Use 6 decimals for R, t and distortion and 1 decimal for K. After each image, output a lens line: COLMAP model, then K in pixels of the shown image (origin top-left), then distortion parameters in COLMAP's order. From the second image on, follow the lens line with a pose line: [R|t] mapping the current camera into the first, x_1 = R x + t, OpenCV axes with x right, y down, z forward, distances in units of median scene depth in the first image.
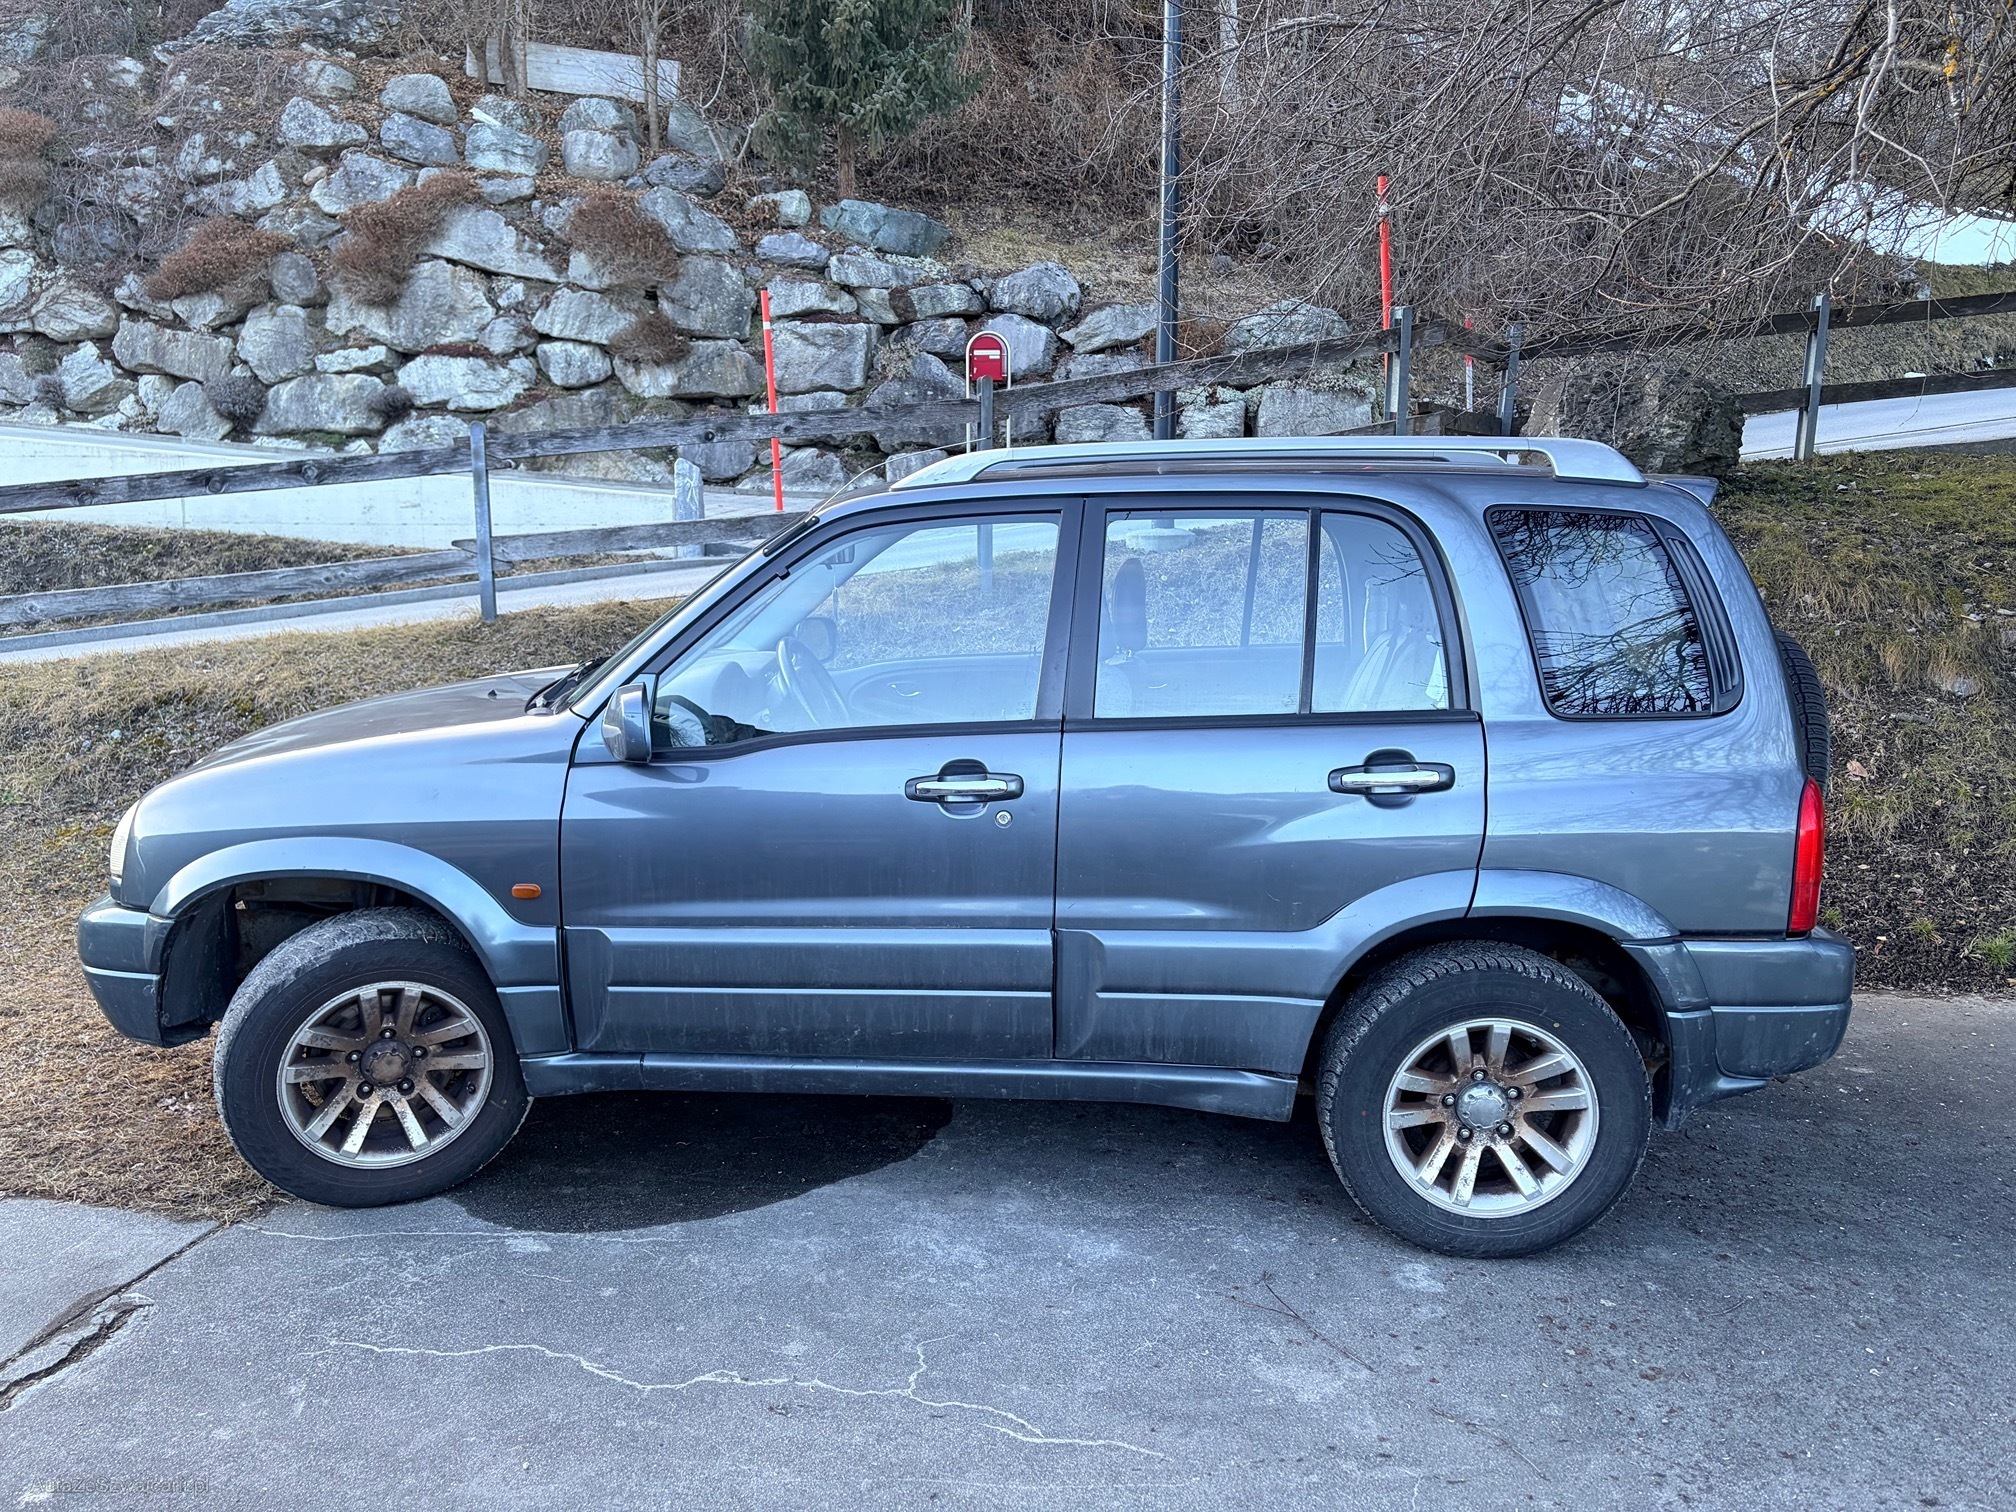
lens RADIAL K [[1523.1, 0, 1013.3], [0, 1523.1, 752.9], [0, 0, 1]] dist [0.040585, -0.041061]
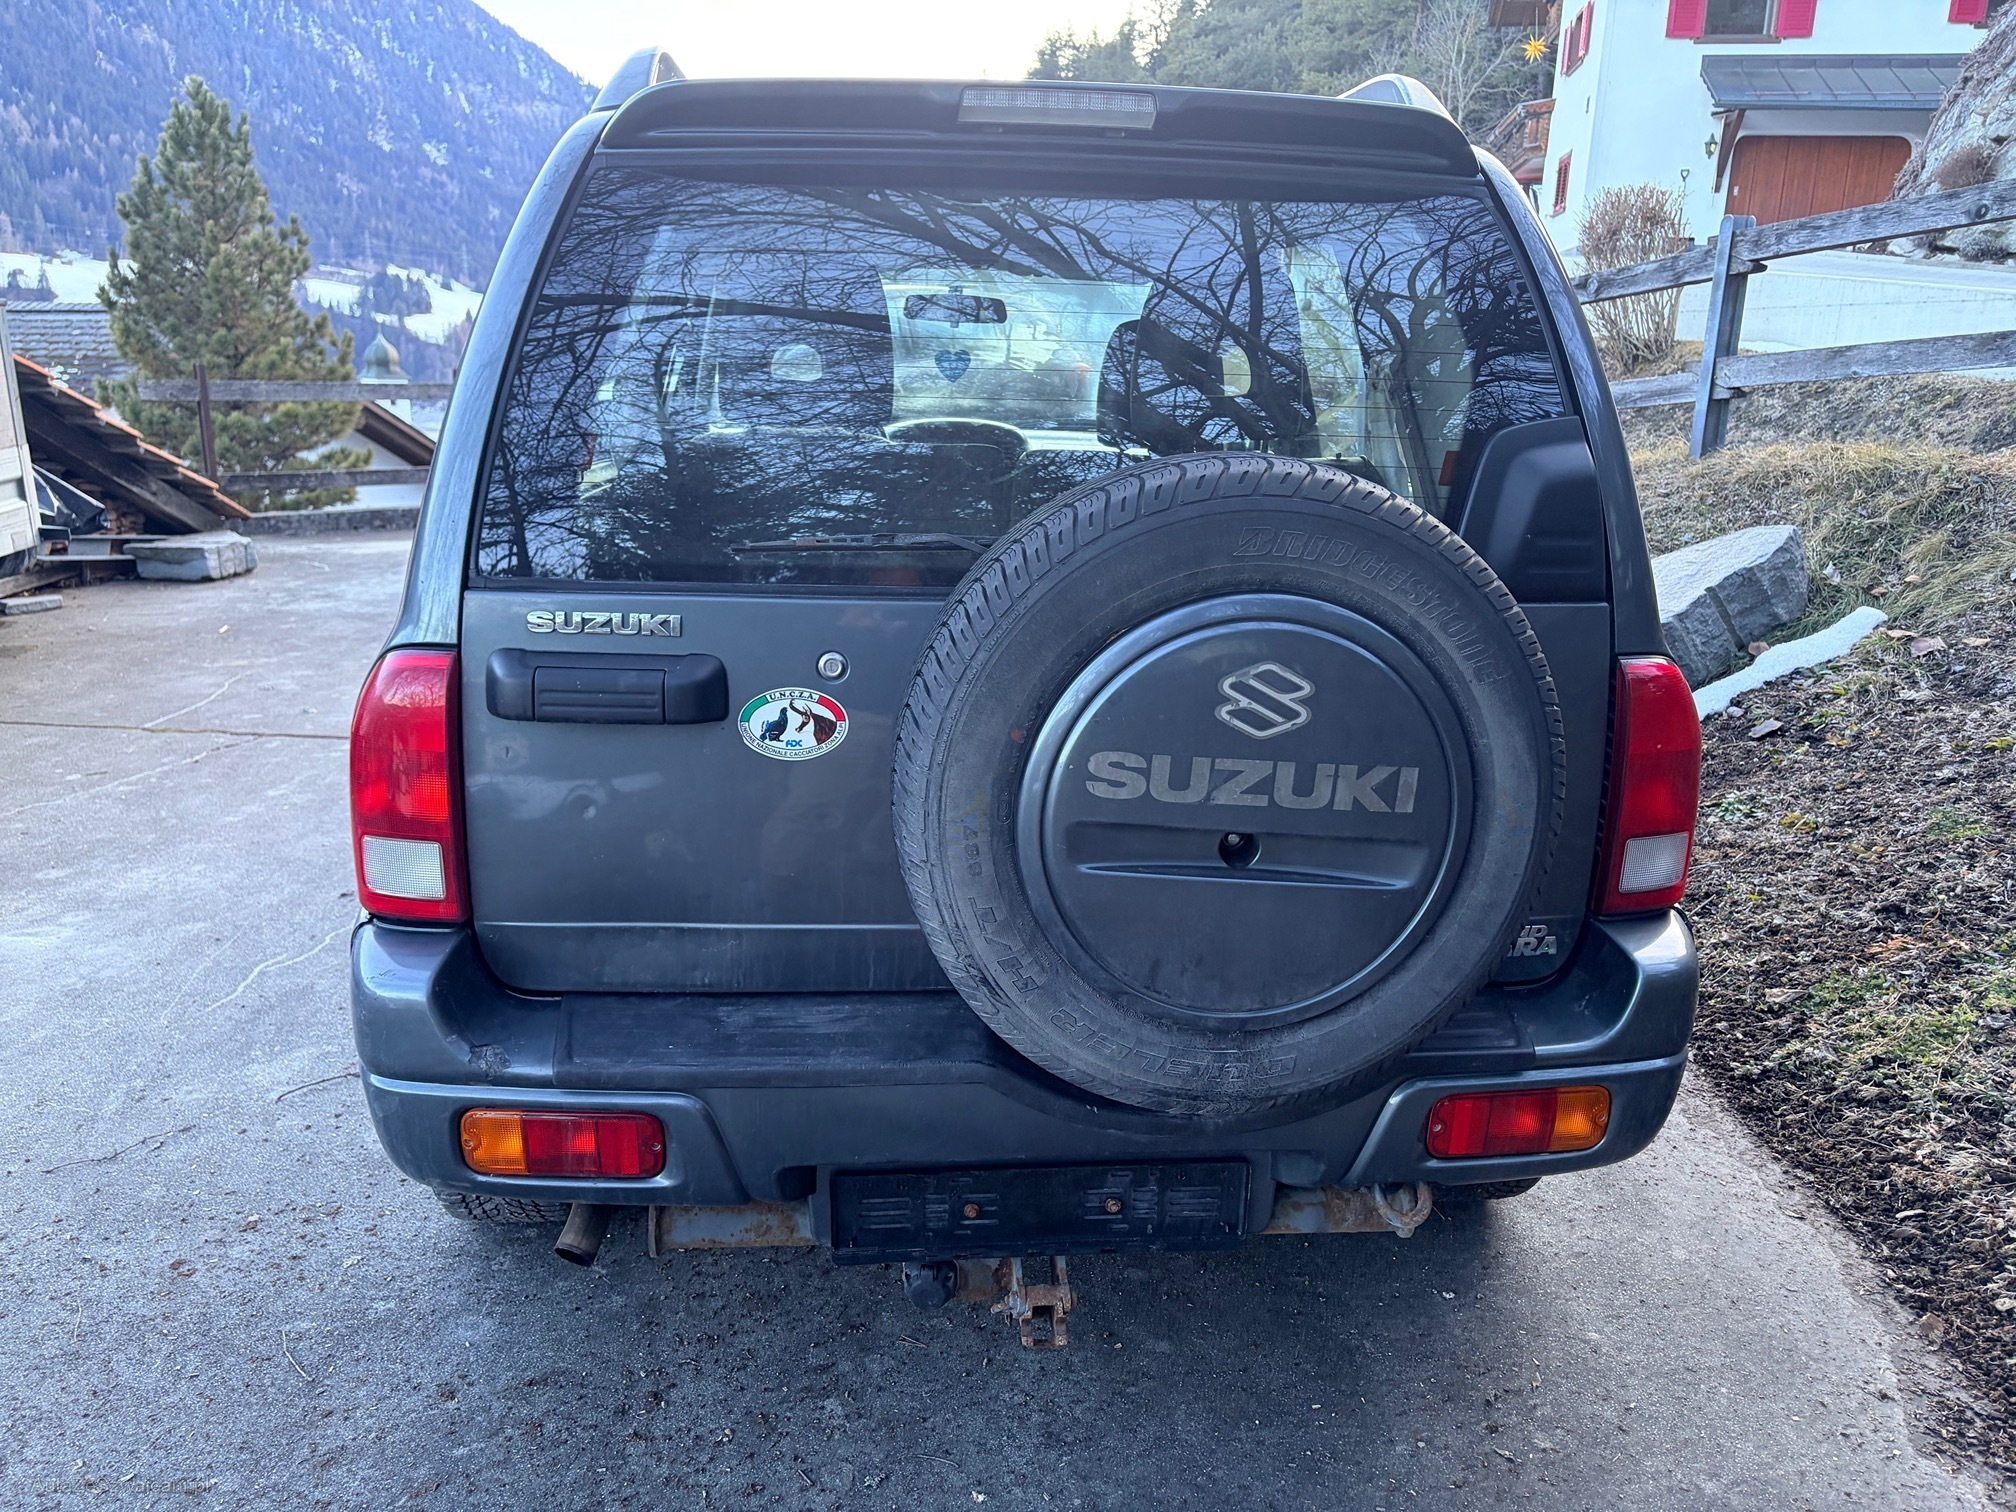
lens RADIAL K [[1523.1, 0, 987.7], [0, 1523.1, 771.4], [0, 0, 1]] dist [0.040585, -0.041061]
pose [[0.137864, 0.262795, -0.954951, 0.994001], [-0.189372, 0.953365, 0.235019, -0.098075], [0.972179, 0.148440, 0.181200, 1.033988]]
